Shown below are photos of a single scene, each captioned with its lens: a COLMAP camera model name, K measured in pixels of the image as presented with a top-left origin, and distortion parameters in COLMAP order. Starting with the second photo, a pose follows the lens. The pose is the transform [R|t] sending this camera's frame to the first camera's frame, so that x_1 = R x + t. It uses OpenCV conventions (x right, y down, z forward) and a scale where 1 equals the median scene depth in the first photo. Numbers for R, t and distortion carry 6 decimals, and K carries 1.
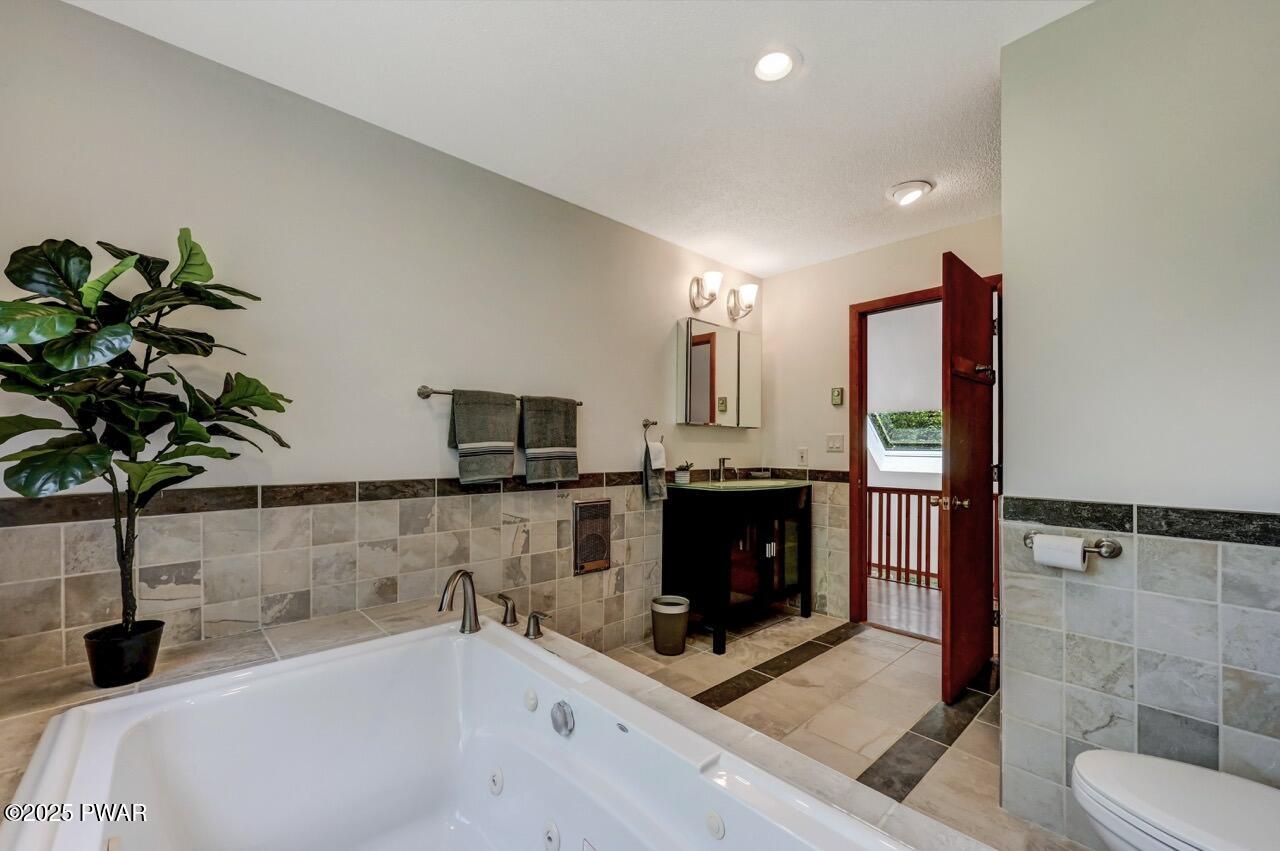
lens RADIAL K [[516.0, 0, 626.4], [0, 516.0, 452.4], [0, 0, 1]] dist [-0.000296, -0.000053]
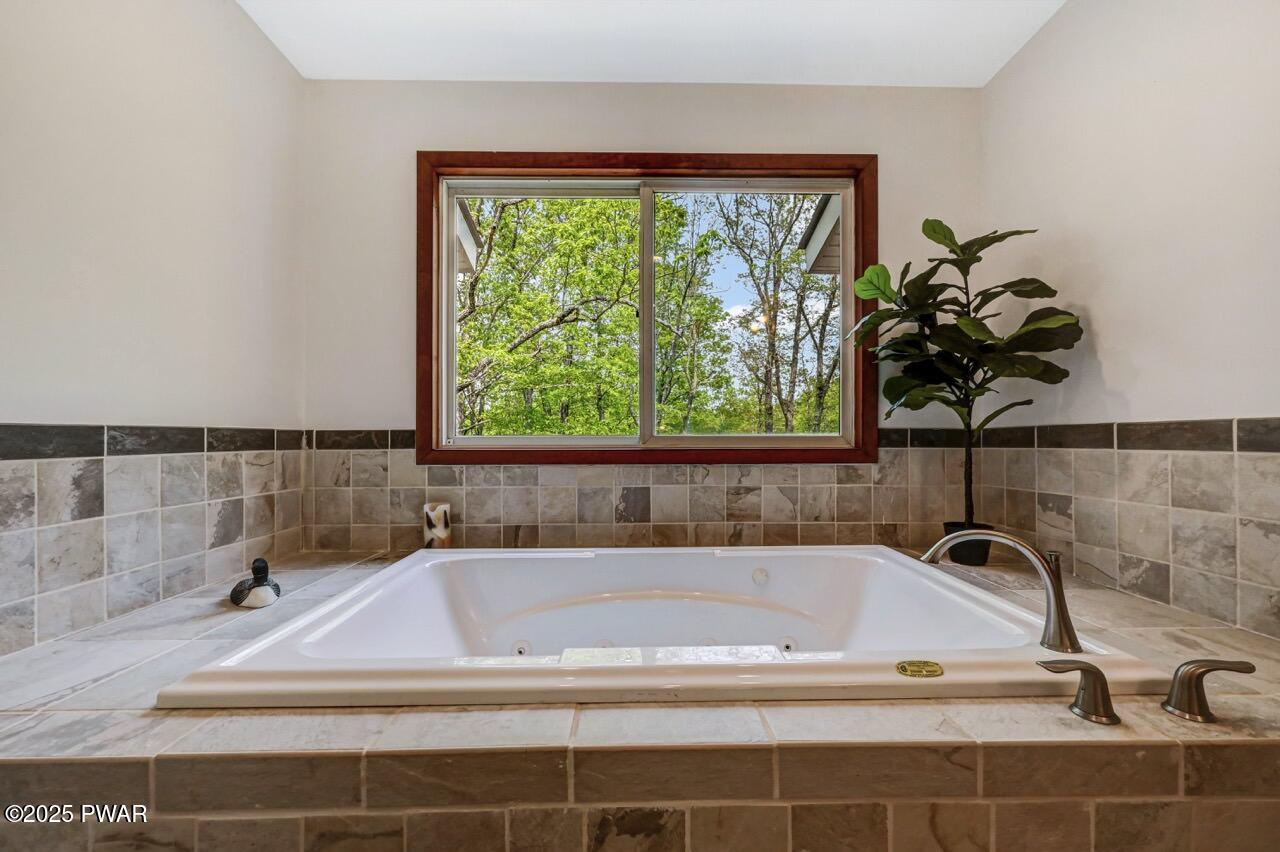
lens RADIAL K [[516.0, 0, 638.1], [0, 516.0, 432.0], [0, 0, 1]] dist [-0.000296, -0.000053]
pose [[-0.649158, -0.001033, -0.760652, 0.439047], [0.002245, 0.999992, -0.003274, 0.076060], [0.760650, -0.003833, -0.649151, 0.898554]]
